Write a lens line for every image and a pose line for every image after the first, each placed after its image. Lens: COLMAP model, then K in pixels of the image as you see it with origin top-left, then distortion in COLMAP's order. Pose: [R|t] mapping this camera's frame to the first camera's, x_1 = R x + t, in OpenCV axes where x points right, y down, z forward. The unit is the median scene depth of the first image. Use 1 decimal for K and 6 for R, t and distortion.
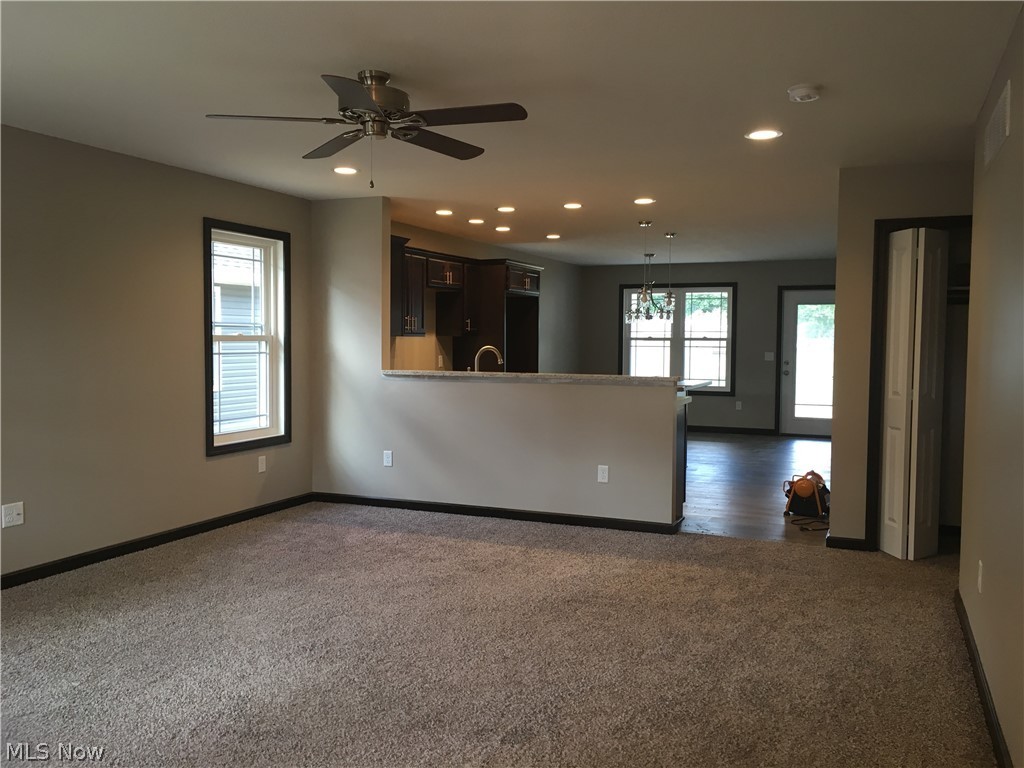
lens RADIAL K [[870.1, 0, 512.0], [0, 870.1, 384.0], [0, 0, 1]] dist [0.075039, -0.093851]
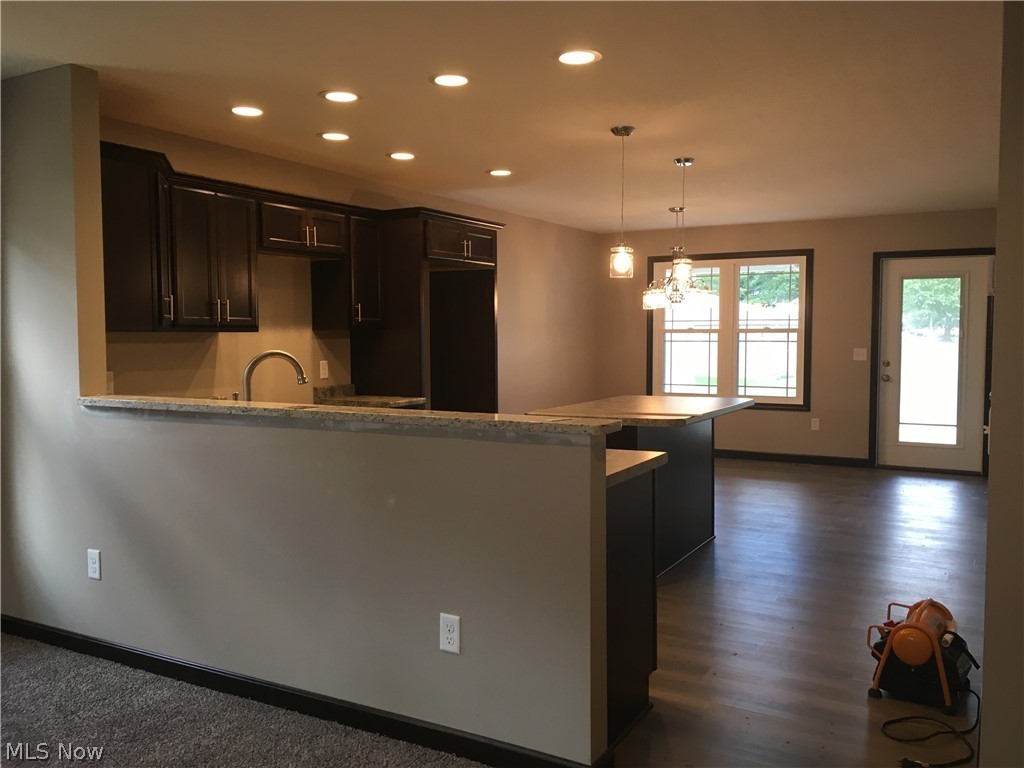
lens RADIAL K [[870.1, 0, 512.0], [0, 870.1, 384.0], [0, 0, 1]] dist [0.075039, -0.093851]
pose [[0.994291, -0.003883, -0.106628, 0.093914], [0.004761, 0.999957, 0.007984, -0.015085], [0.106593, -0.008446, 0.994267, 0.279261]]
